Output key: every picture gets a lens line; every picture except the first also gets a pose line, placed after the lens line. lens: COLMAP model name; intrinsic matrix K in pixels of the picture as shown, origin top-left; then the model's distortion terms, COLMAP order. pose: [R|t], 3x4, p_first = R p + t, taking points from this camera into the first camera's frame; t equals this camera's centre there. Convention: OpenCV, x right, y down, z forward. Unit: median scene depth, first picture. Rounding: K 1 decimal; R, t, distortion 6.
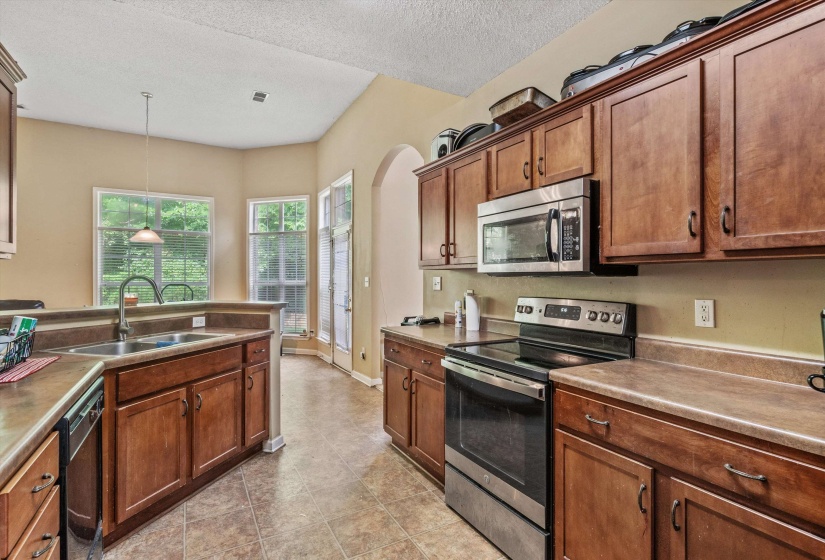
lens RADIAL K [[404.6, 0, 411.6], [0, 404.6, 277.7], [0, 0, 1]] dist [0.002461, -0.000285]
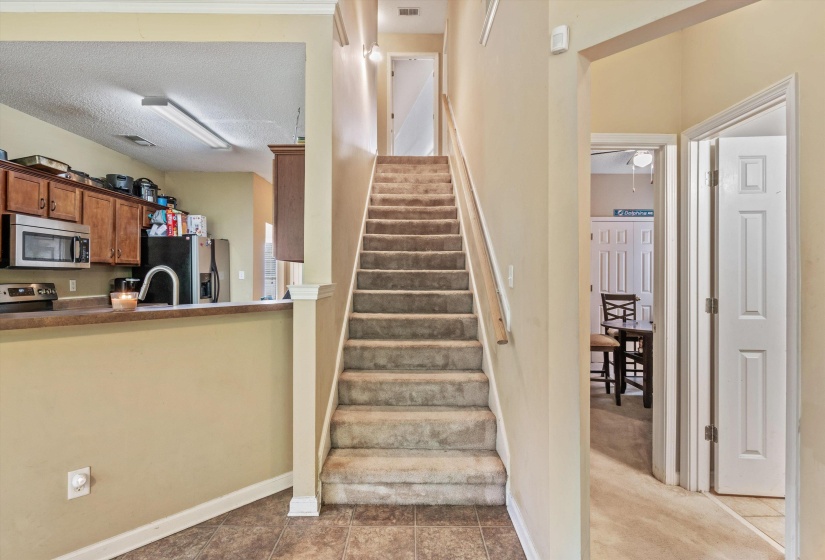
lens RADIAL K [[404.6, 0, 411.4], [0, 404.6, 278.1], [0, 0, 1]] dist [0.002461, -0.000285]
pose [[-0.869746, -0.010129, 0.493395, -2.167892], [-0.008005, 0.999947, 0.006418, 0.010331], [-0.493434, 0.001632, -0.869782, 2.029915]]
